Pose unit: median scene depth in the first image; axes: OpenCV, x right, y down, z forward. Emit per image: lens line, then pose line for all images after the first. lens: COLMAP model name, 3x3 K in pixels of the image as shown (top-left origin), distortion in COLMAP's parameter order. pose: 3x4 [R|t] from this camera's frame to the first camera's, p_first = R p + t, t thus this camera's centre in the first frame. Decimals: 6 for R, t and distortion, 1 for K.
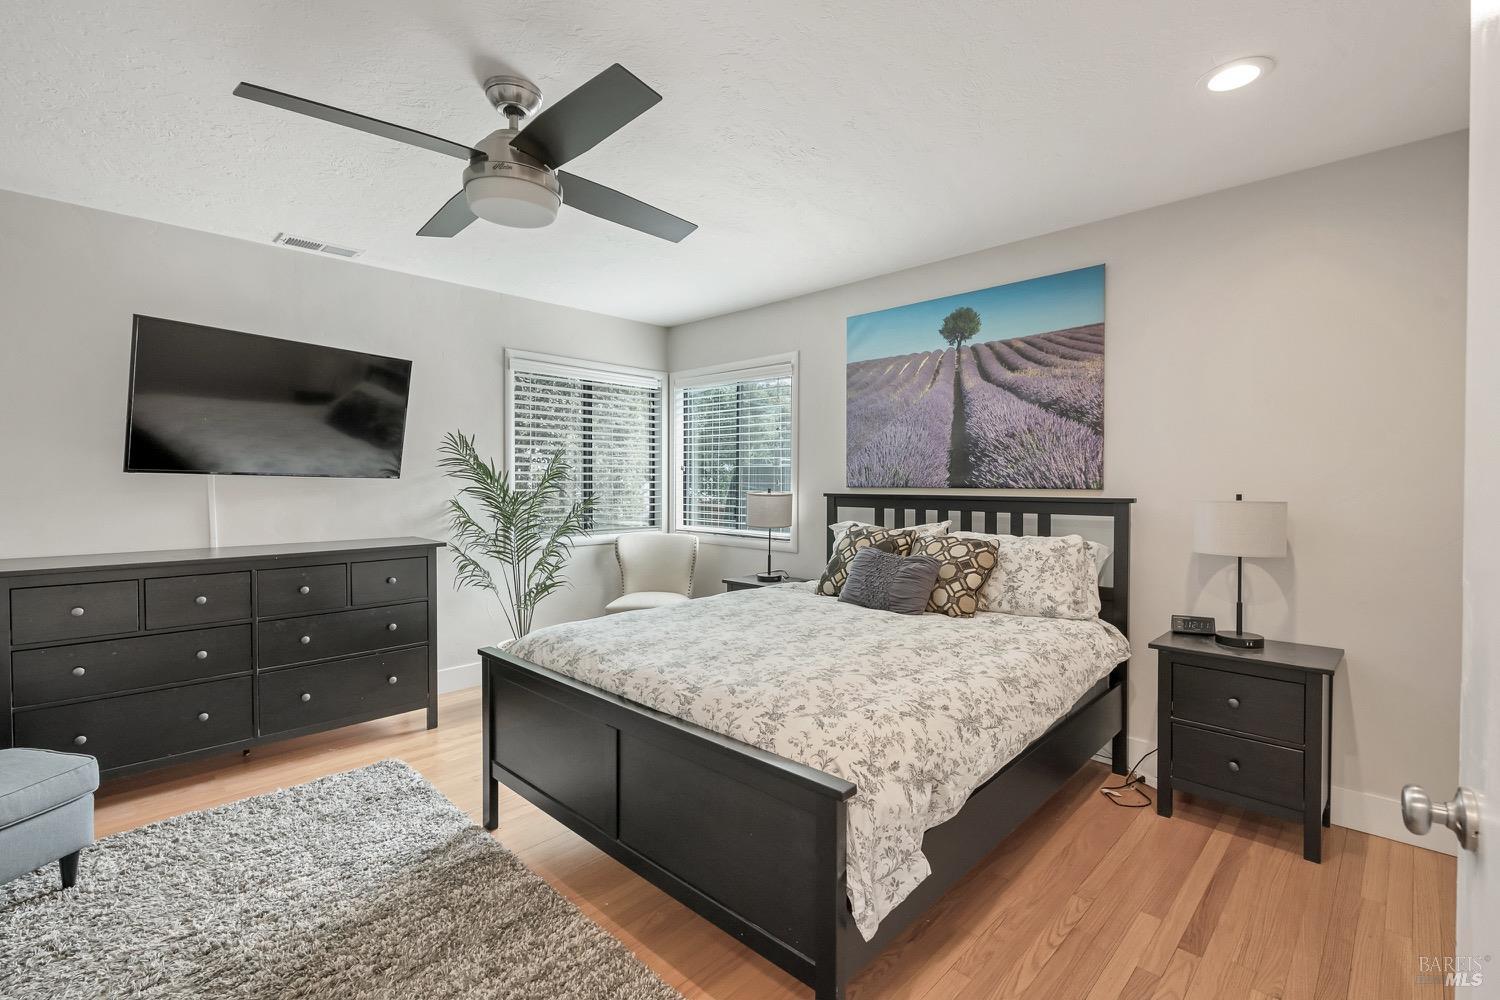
lens RADIAL K [[674.0, 0, 757.2], [0, 674.0, 496.5], [0, 0, 1]] dist [0.003622, -0.003032]
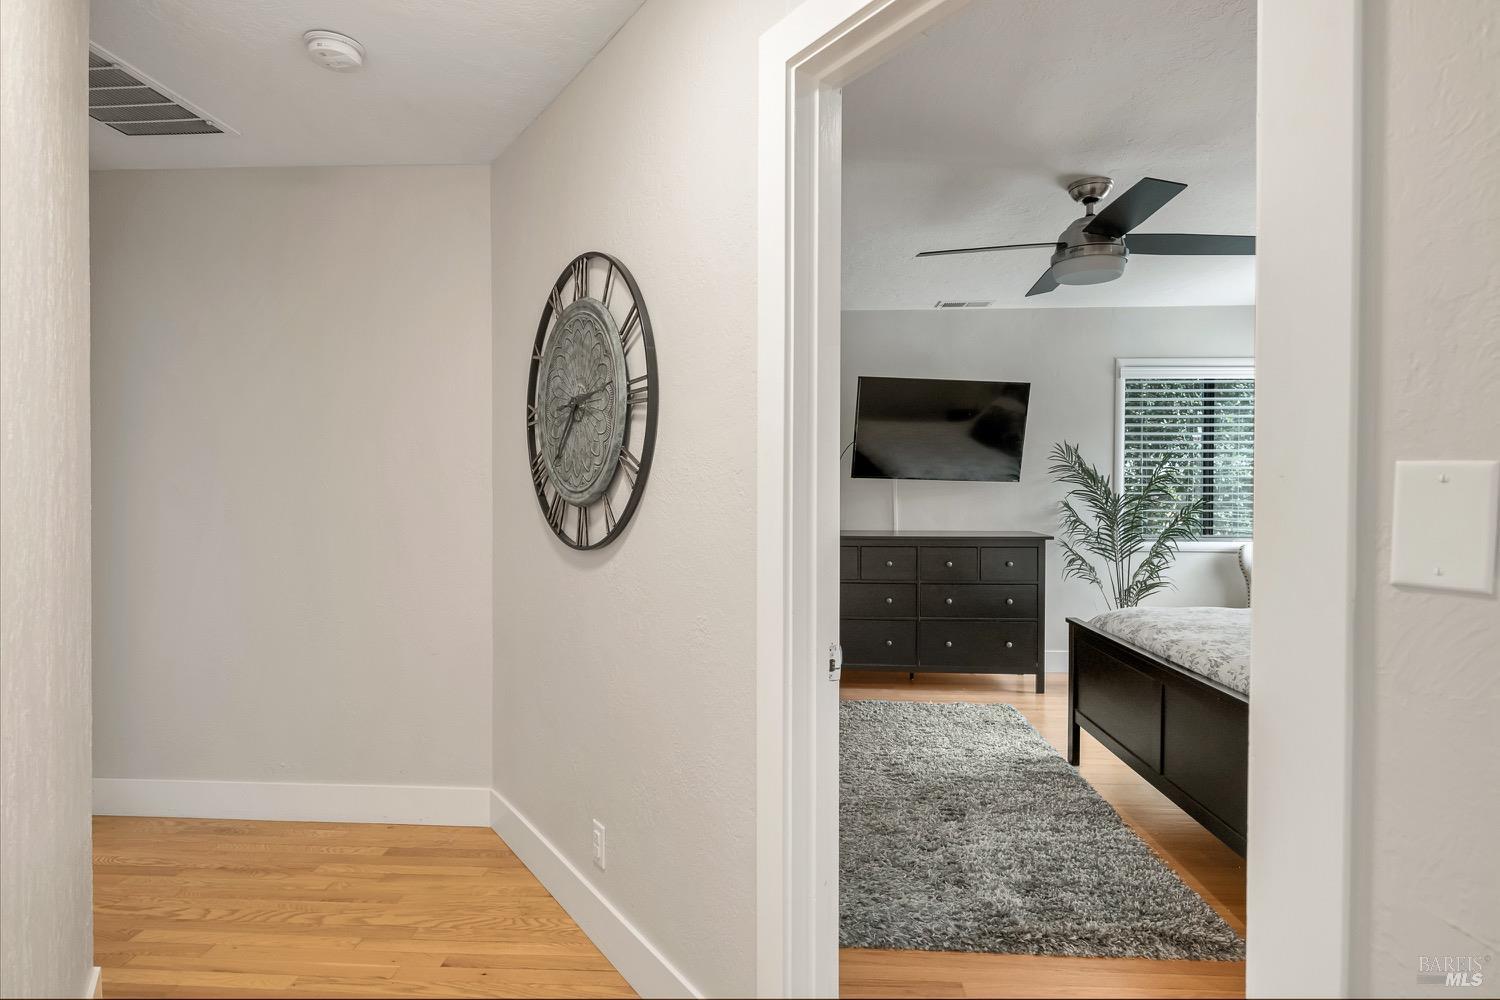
lens RADIAL K [[778.1, 0, 746.6], [0, 778.1, 493.9], [0, 0, 1]] dist [0.004998, -0.003501]
pose [[0.656245, 0.008988, -0.754494, 0.280789], [-0.019650, 0.999793, -0.005181, 0.016557], [0.754292, 0.018226, 0.656286, -0.392101]]
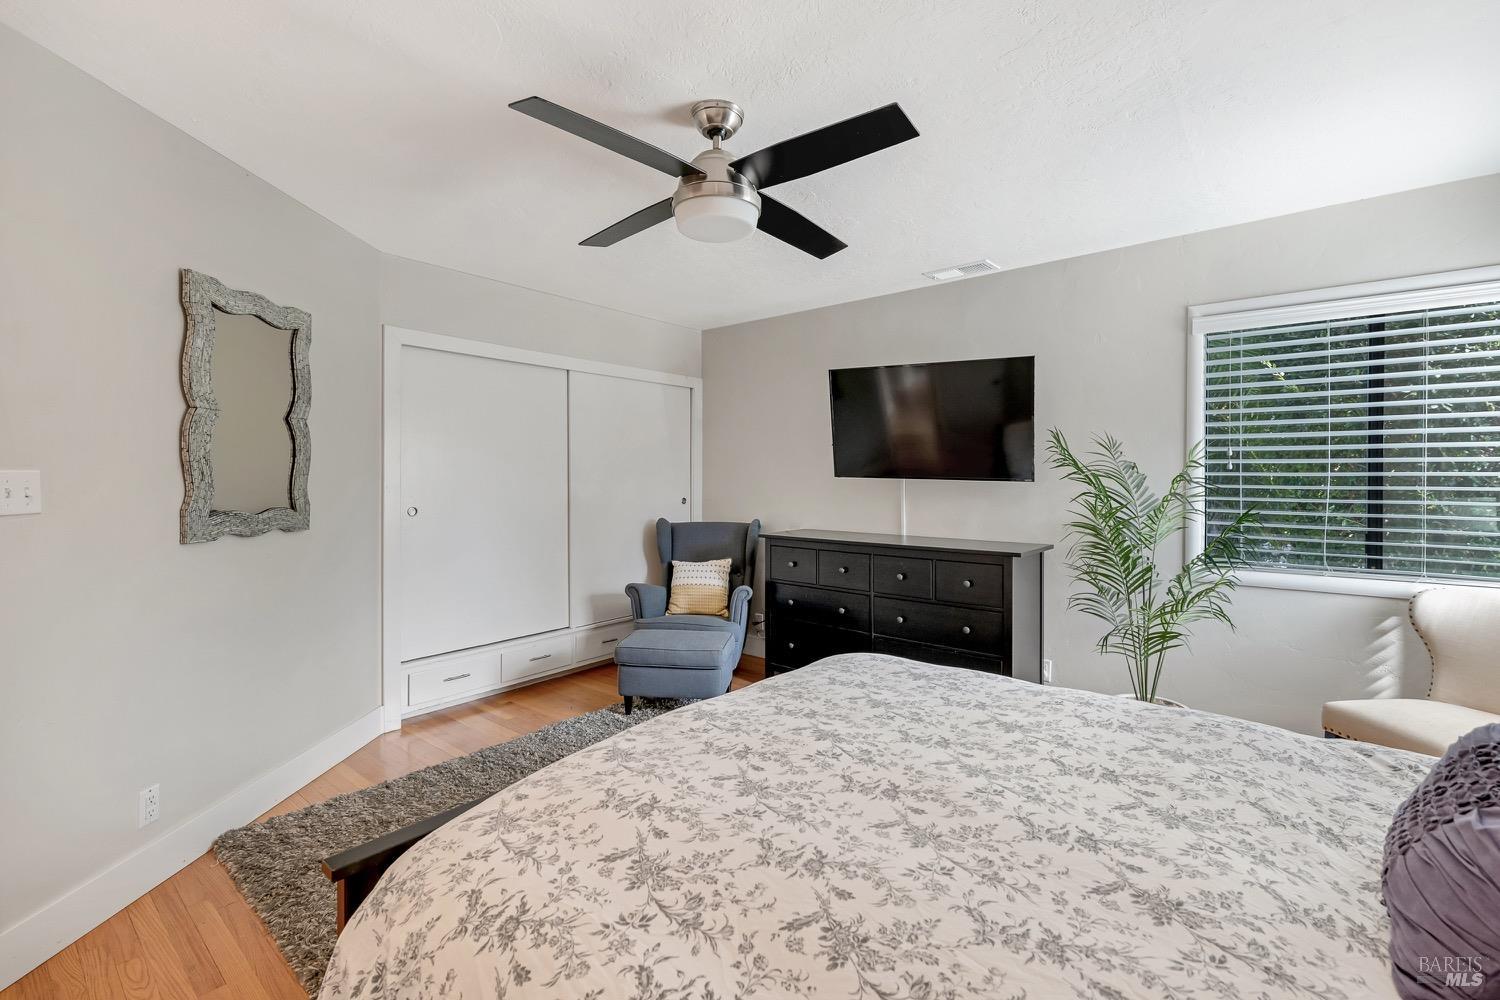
lens RADIAL K [[666.9, 0, 771.4], [0, 666.9, 482.0], [0, 0, 1]] dist [-0.004101, -0.000234]
pose [[0.065472, 0.001315, -0.997854, 0.543035], [-0.027764, 0.999614, -0.000504, -0.022781], [0.997468, 0.027737, 0.065483, 0.823504]]
